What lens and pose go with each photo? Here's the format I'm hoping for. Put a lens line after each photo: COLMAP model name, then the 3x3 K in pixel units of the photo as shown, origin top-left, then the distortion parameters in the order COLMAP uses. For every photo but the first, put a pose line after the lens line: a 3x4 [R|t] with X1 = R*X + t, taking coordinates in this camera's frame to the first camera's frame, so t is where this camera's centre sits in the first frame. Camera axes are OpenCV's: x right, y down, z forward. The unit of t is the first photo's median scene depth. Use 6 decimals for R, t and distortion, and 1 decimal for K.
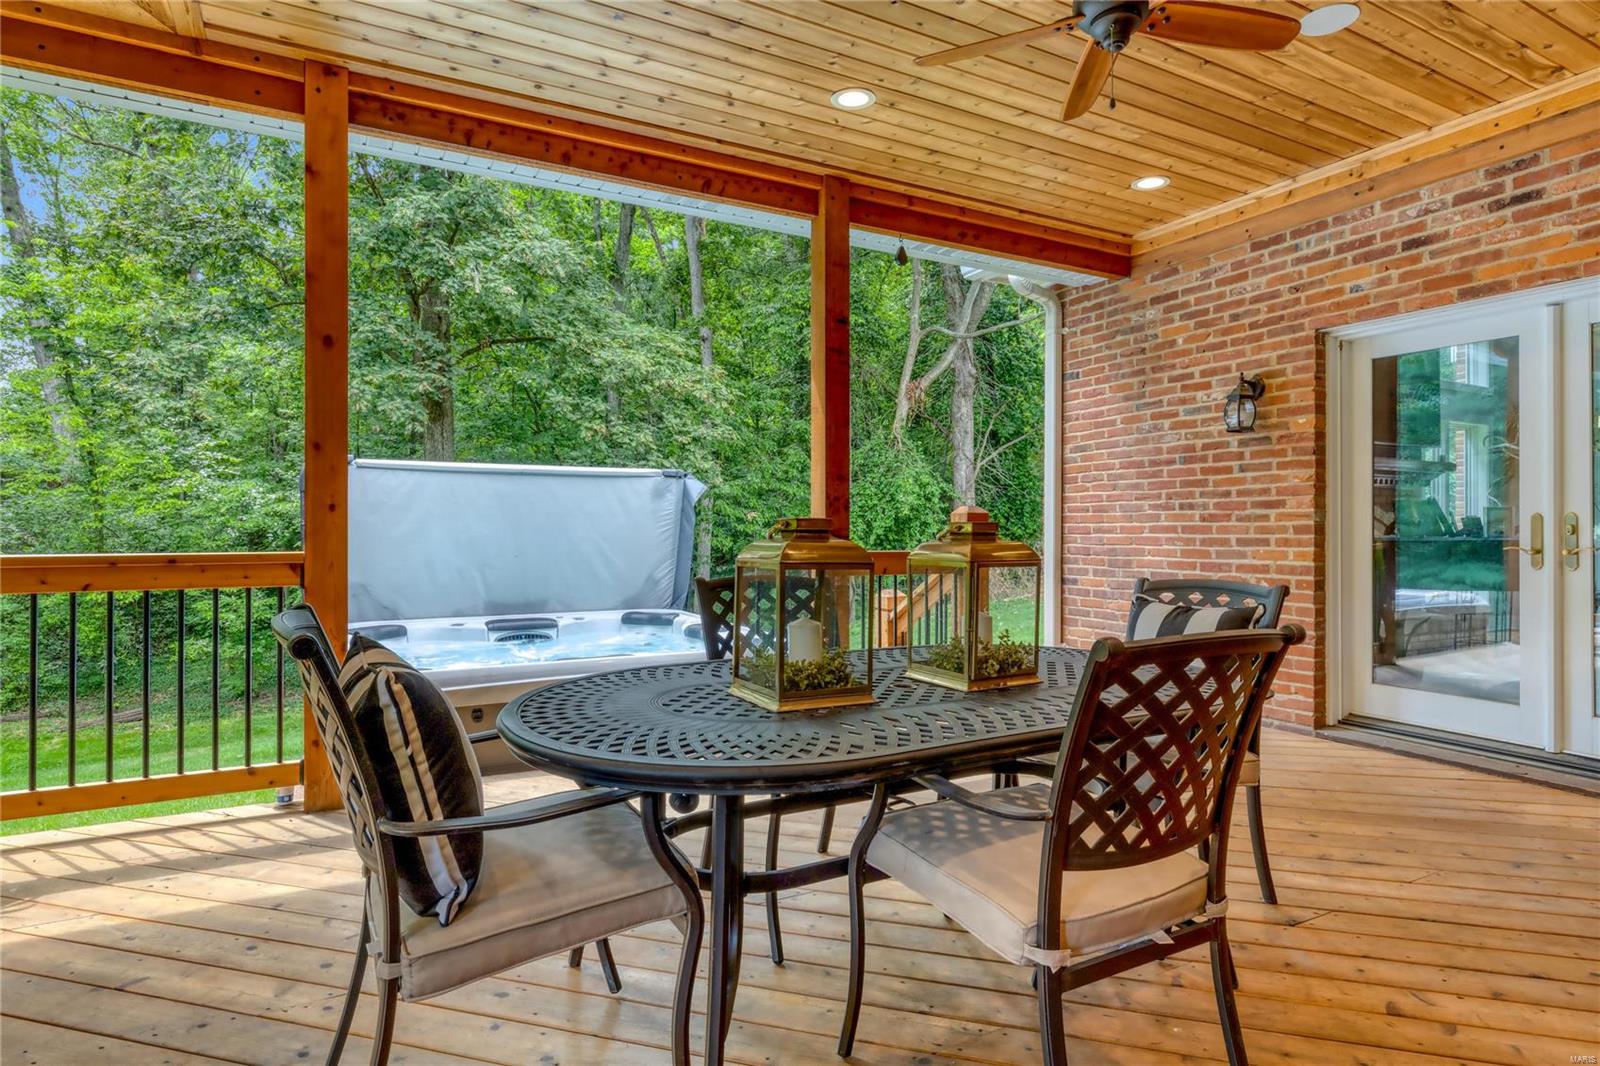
lens RADIAL K [[867.3, 0, 800.0], [0, 867.3, 533.0], [0, 0, 1]] dist [0.000018, 0.000011]
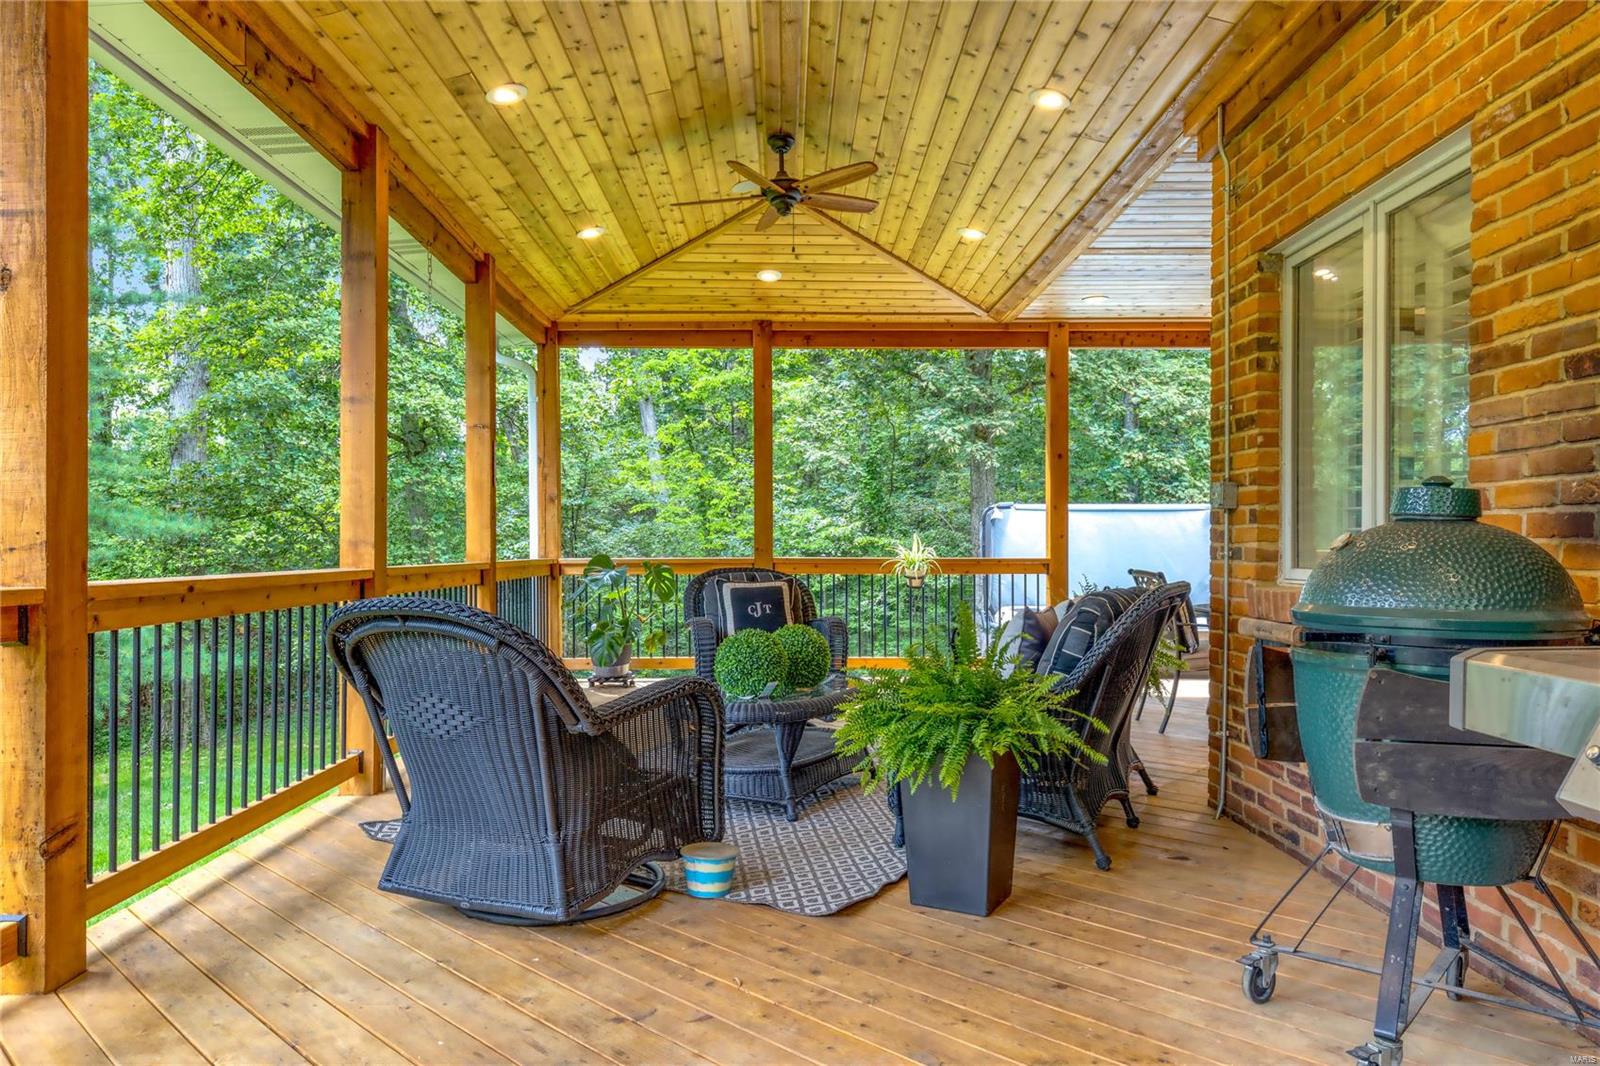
lens RADIAL K [[1053.2, 0, 800.0], [0, 1053.2, 533.0], [0, 0, 1]] dist [0.002682, 0.000416]
pose [[0.885511, -0.024913, -0.463950, 0.022297], [0.016502, 0.999618, -0.022182, 0.006776], [0.464325, 0.011986, 0.885584, -0.464573]]
